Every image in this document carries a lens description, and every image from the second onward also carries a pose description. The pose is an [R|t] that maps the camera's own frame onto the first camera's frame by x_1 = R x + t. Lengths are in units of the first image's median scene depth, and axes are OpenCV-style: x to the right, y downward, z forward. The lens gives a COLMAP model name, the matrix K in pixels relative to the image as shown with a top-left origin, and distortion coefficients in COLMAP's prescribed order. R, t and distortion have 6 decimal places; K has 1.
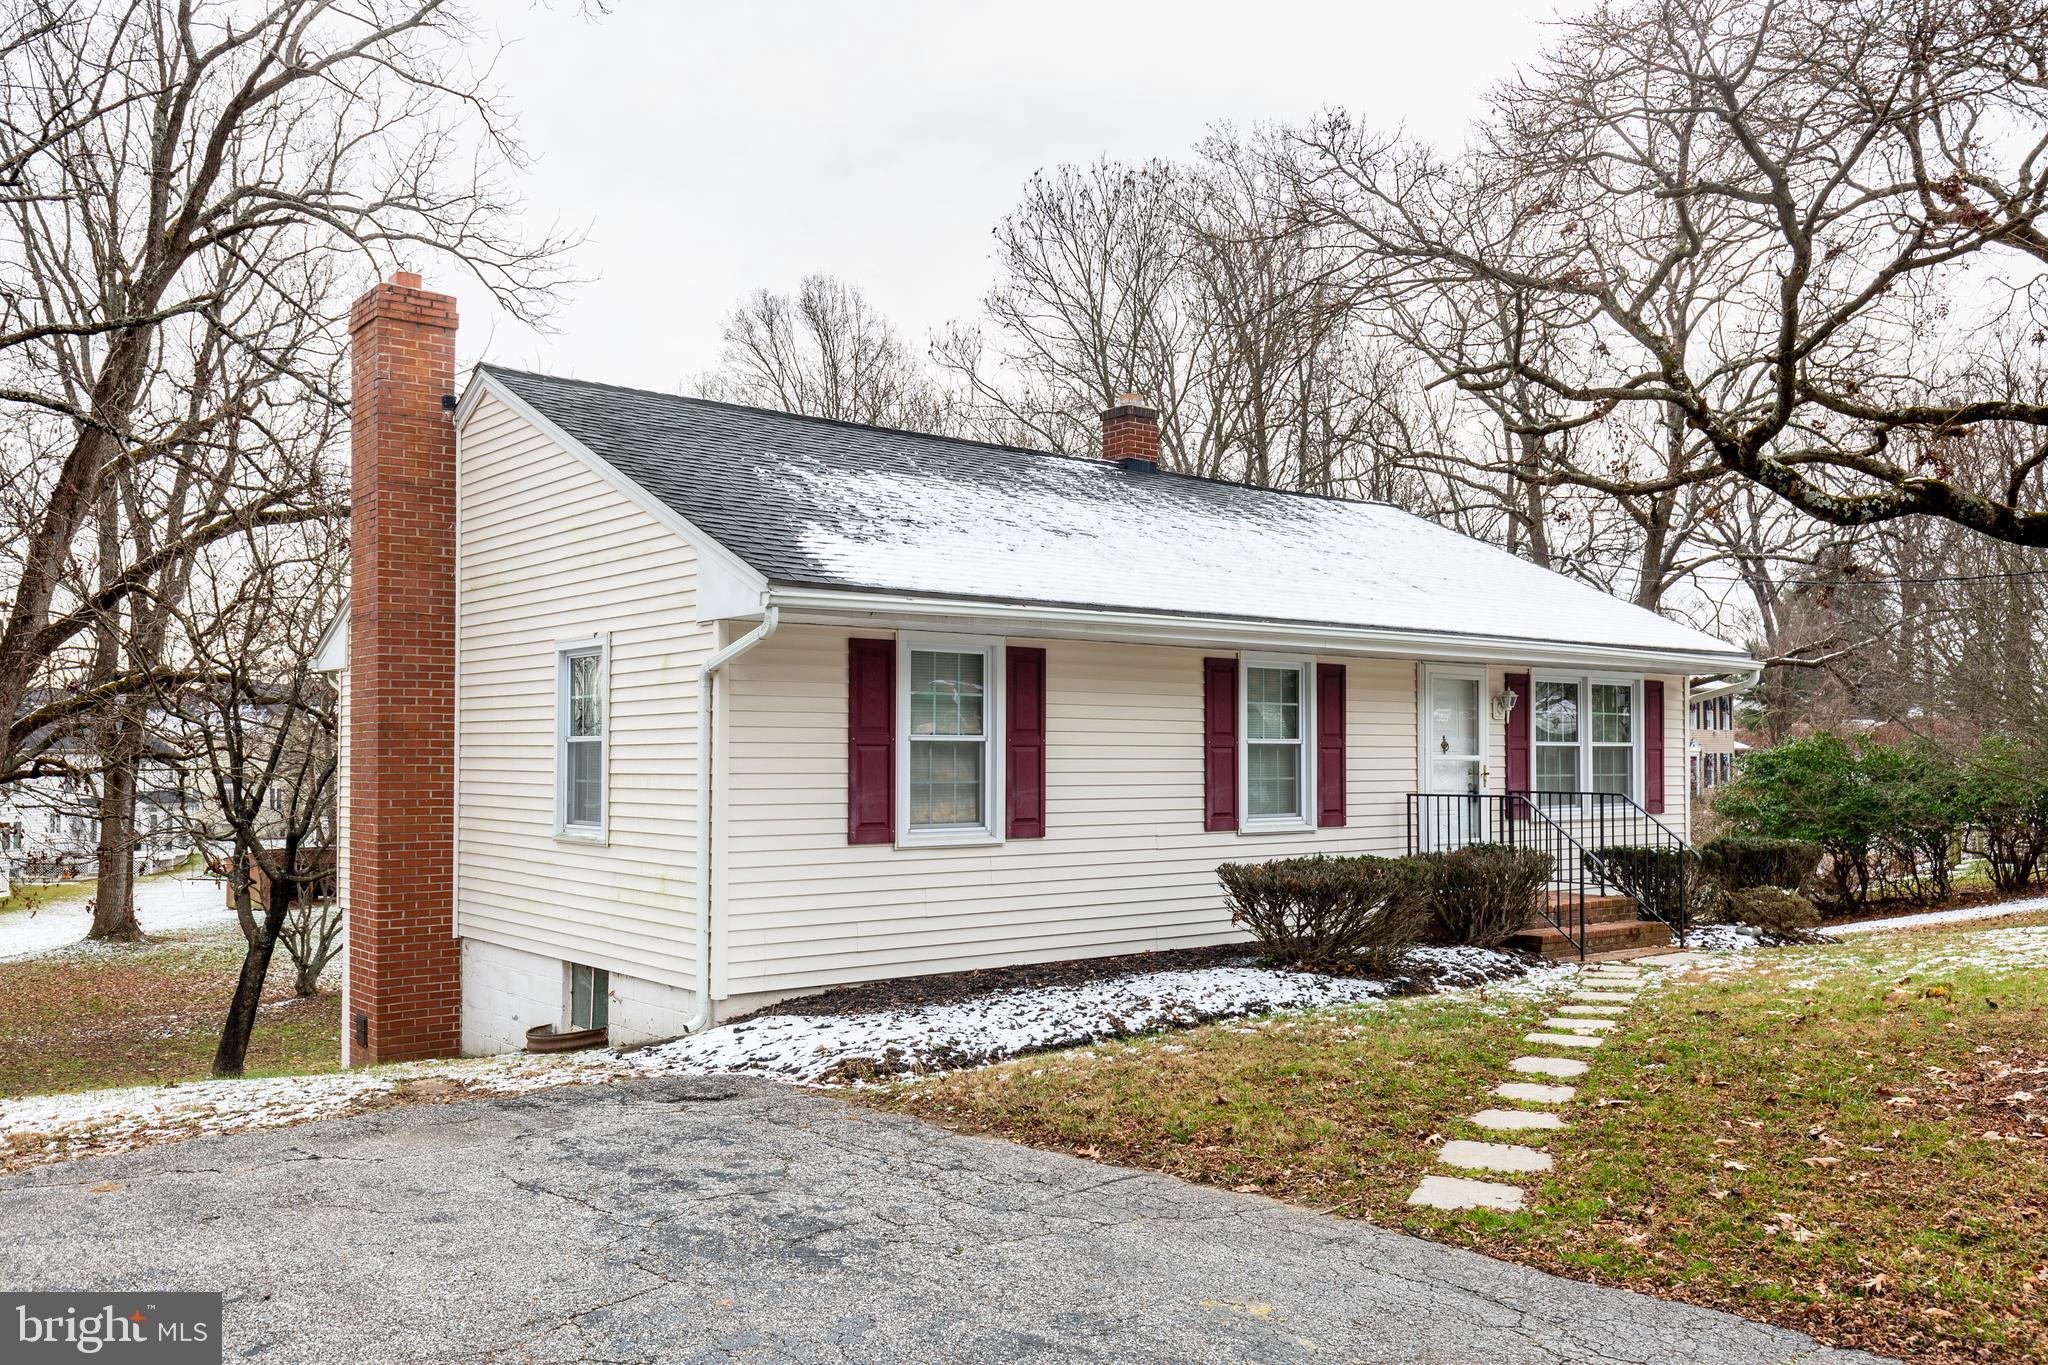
lens RADIAL K [[1677.6, 0, 1026.0], [0, 1677.6, 717.4], [0, 0, 1]] dist [0.006083, 0.001273]
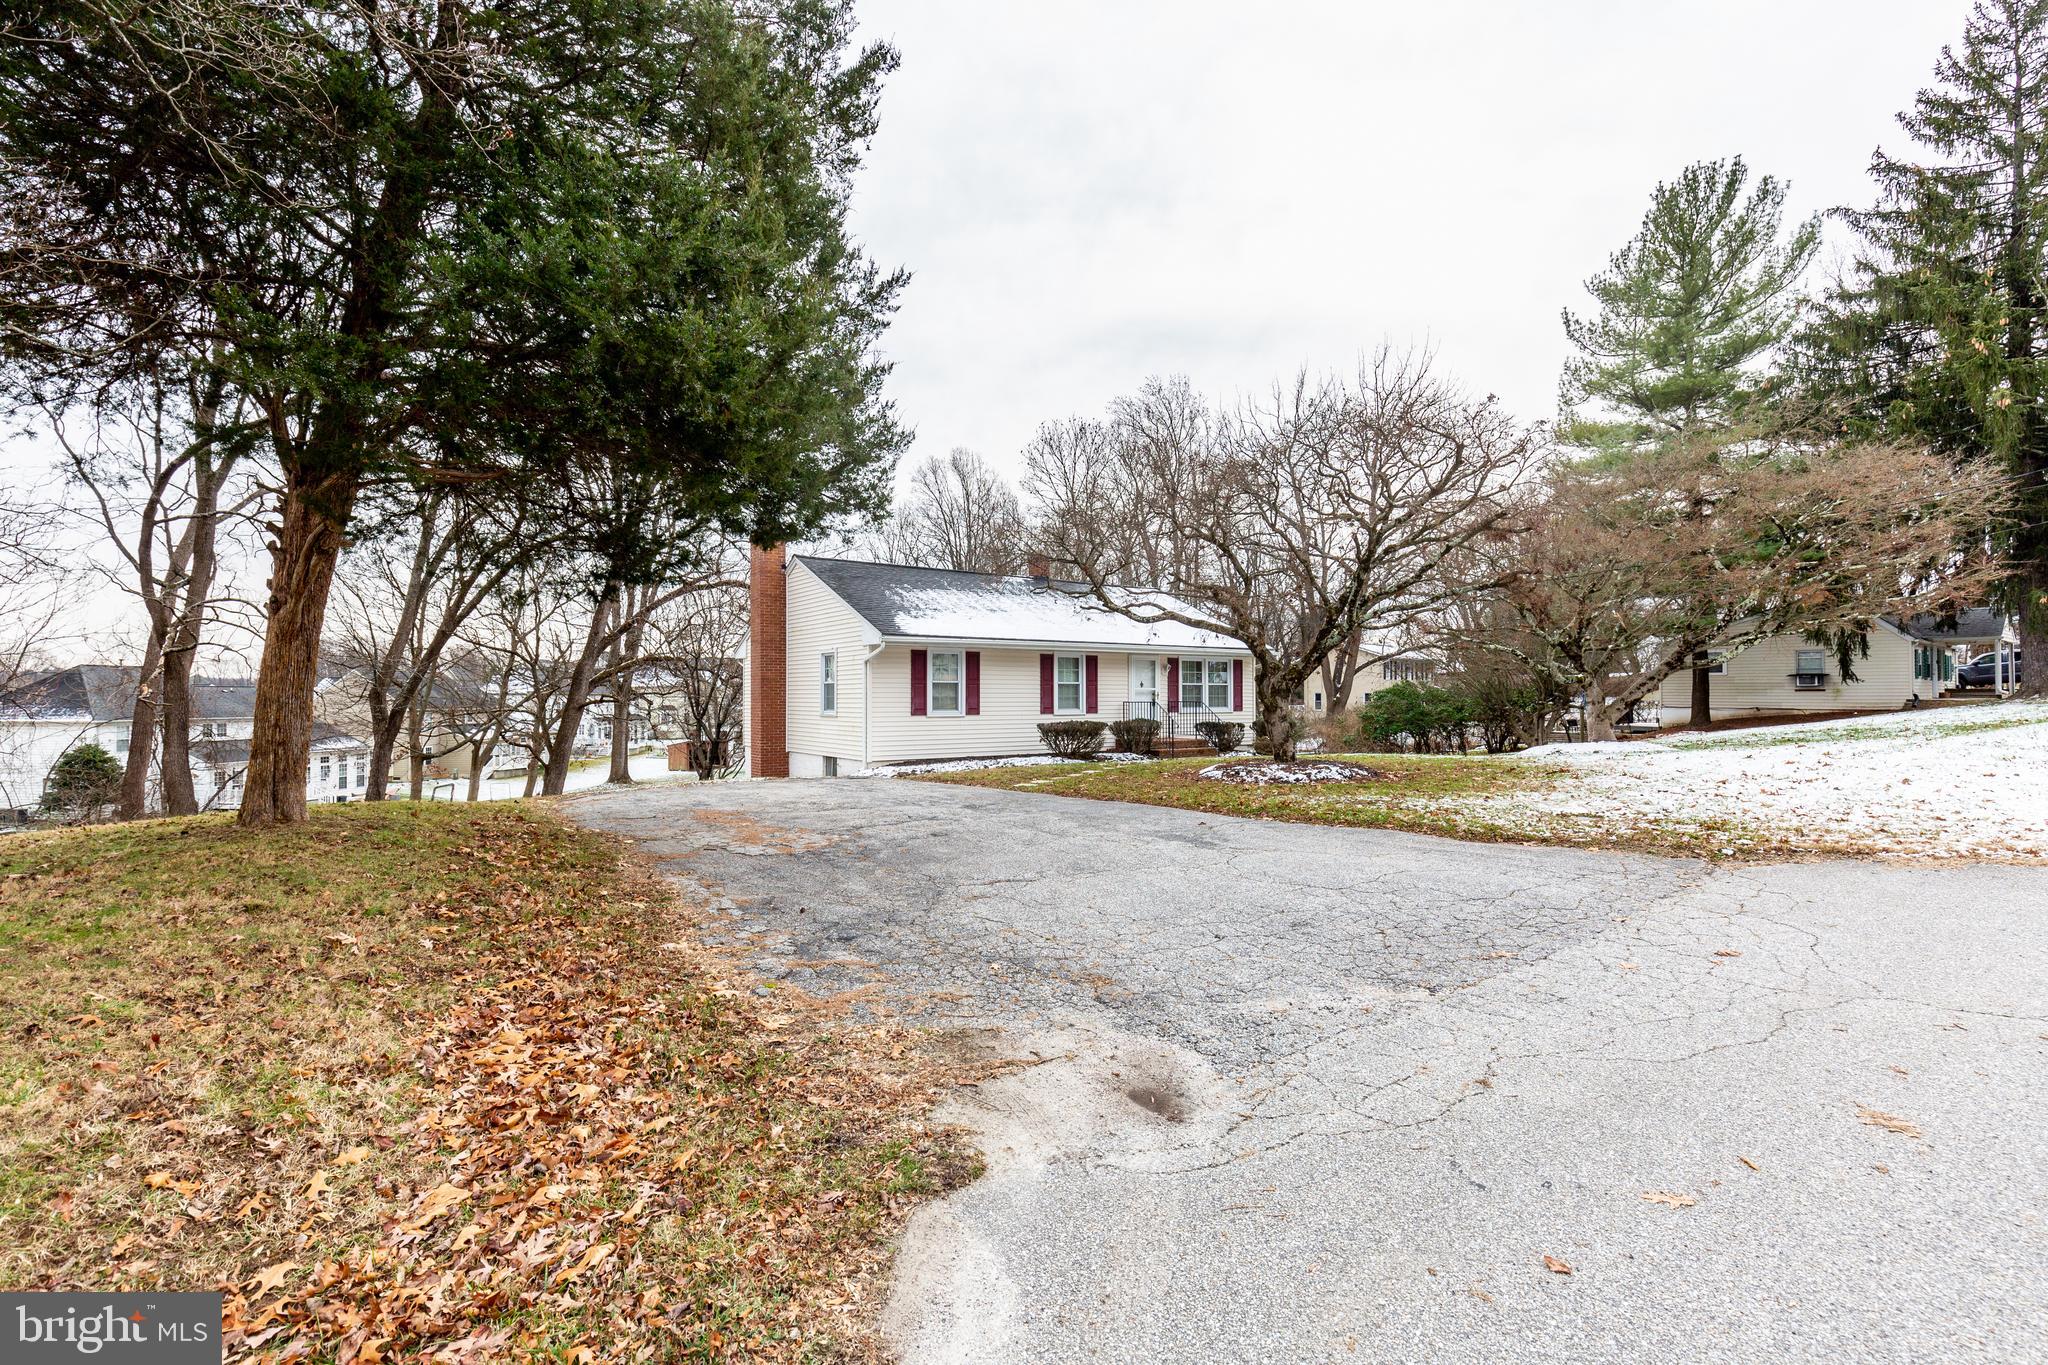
lens RADIAL K [[944.5, 0, 1024.0], [0, 944.5, 682.5], [0, 0, 1]] dist [-0.000935, -0.000332]
pose [[0.997535, -0.003772, -0.070065, 0.192185], [0.004319, 0.999961, 0.007655, 0.001170], [0.070034, -0.007939, 0.997513, -0.627423]]
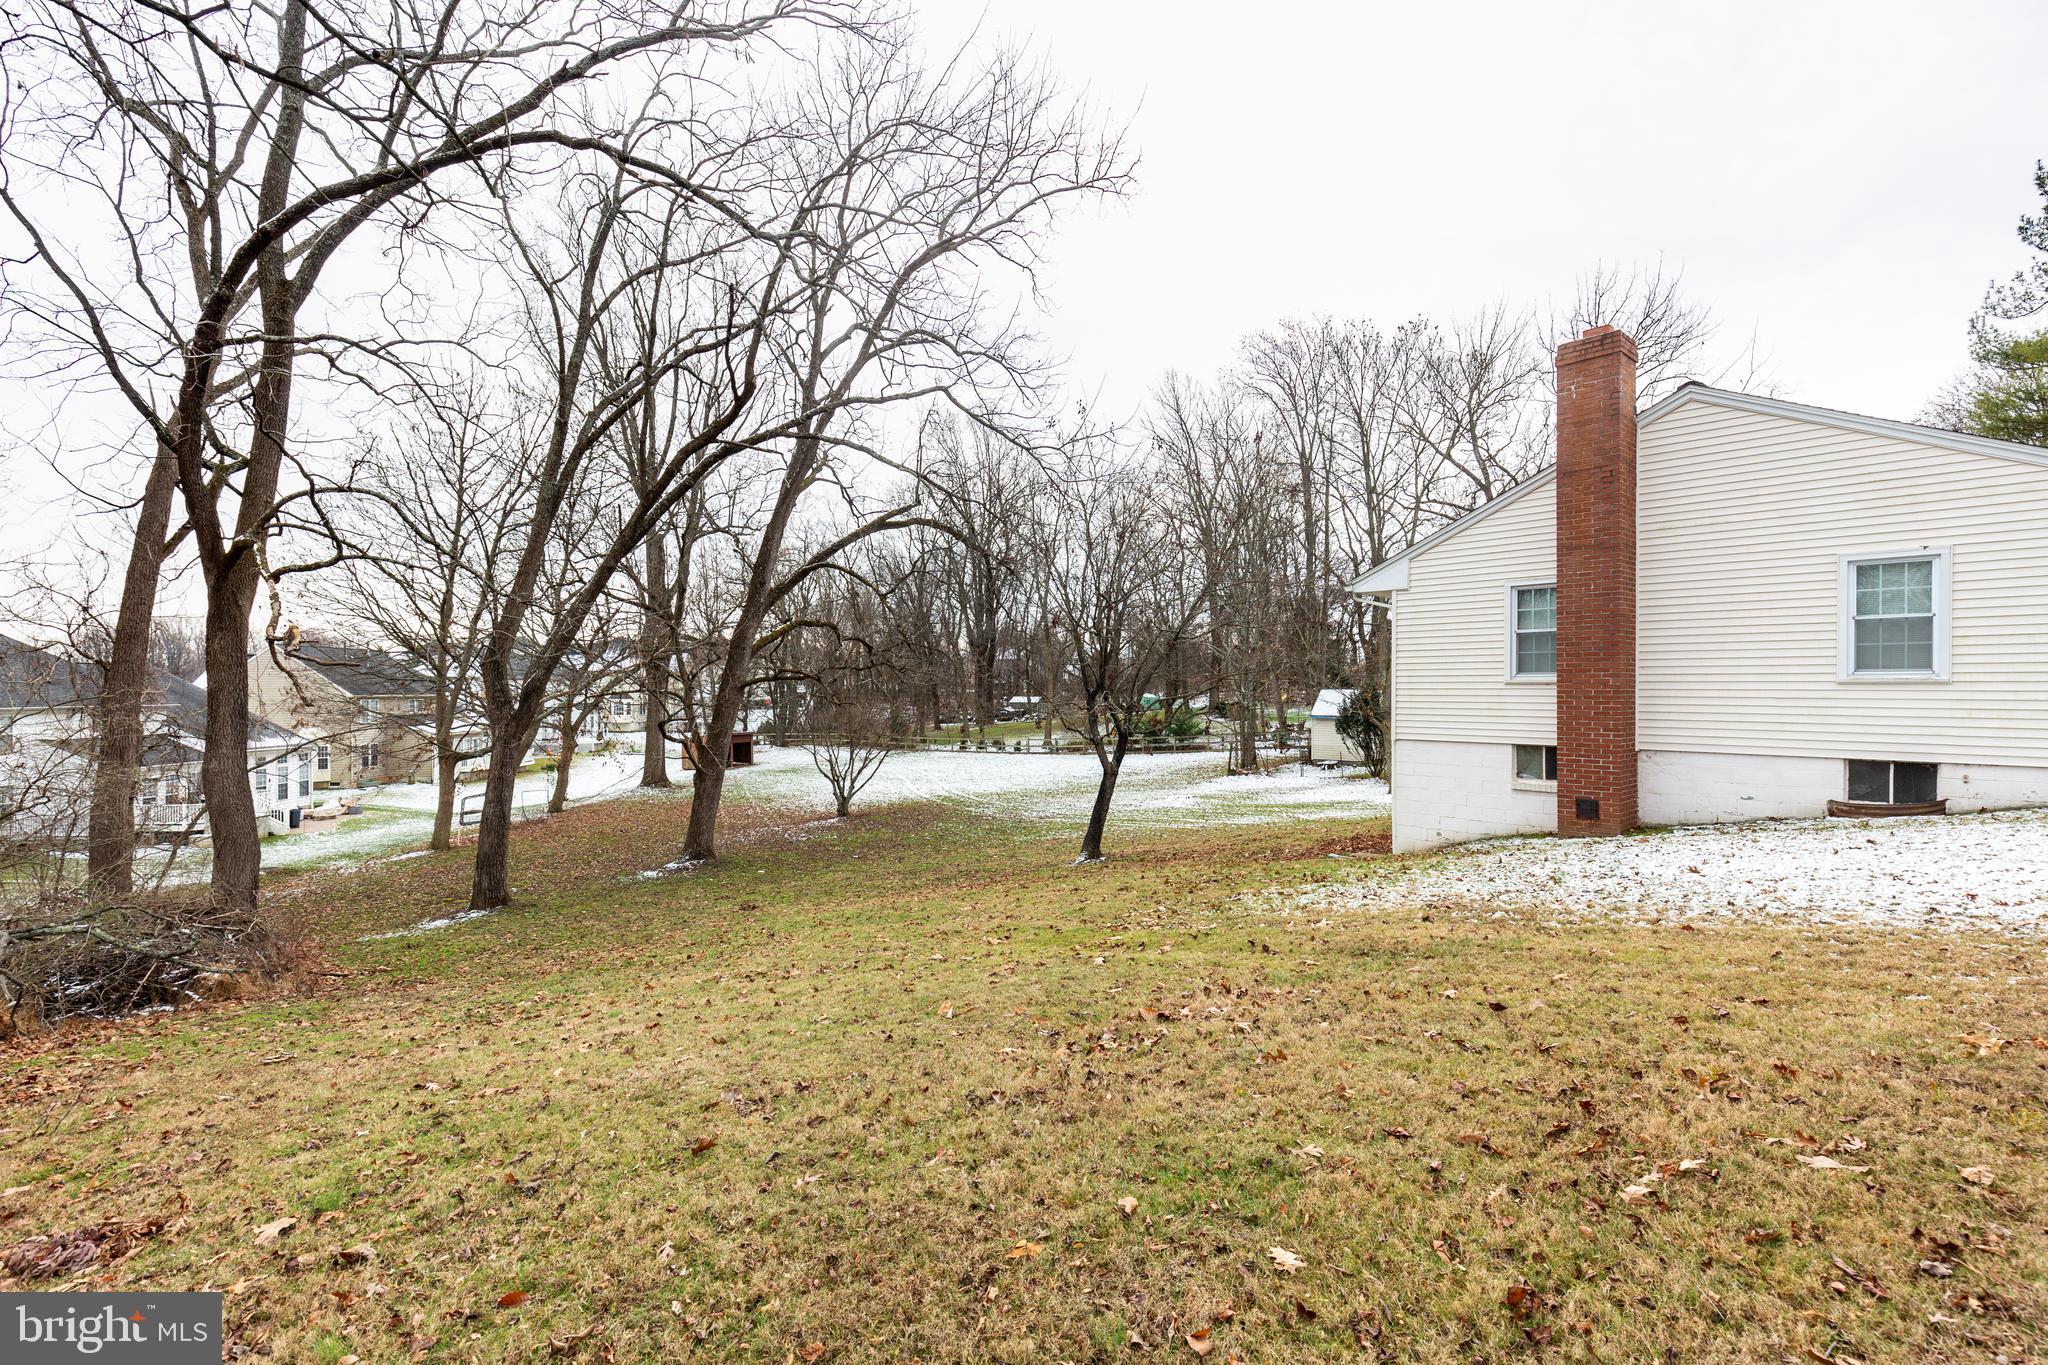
lens RADIAL K [[966.0, 0, 1019.1], [0, 966.0, 675.8], [0, 0, 1]] dist [0.001042, 0.000156]
pose [[0.999054, -0.005187, 0.043175, -0.965332], [0.004525, 0.999871, 0.015420, 0.043466], [-0.043249, -0.015210, 0.998949, 0.115431]]
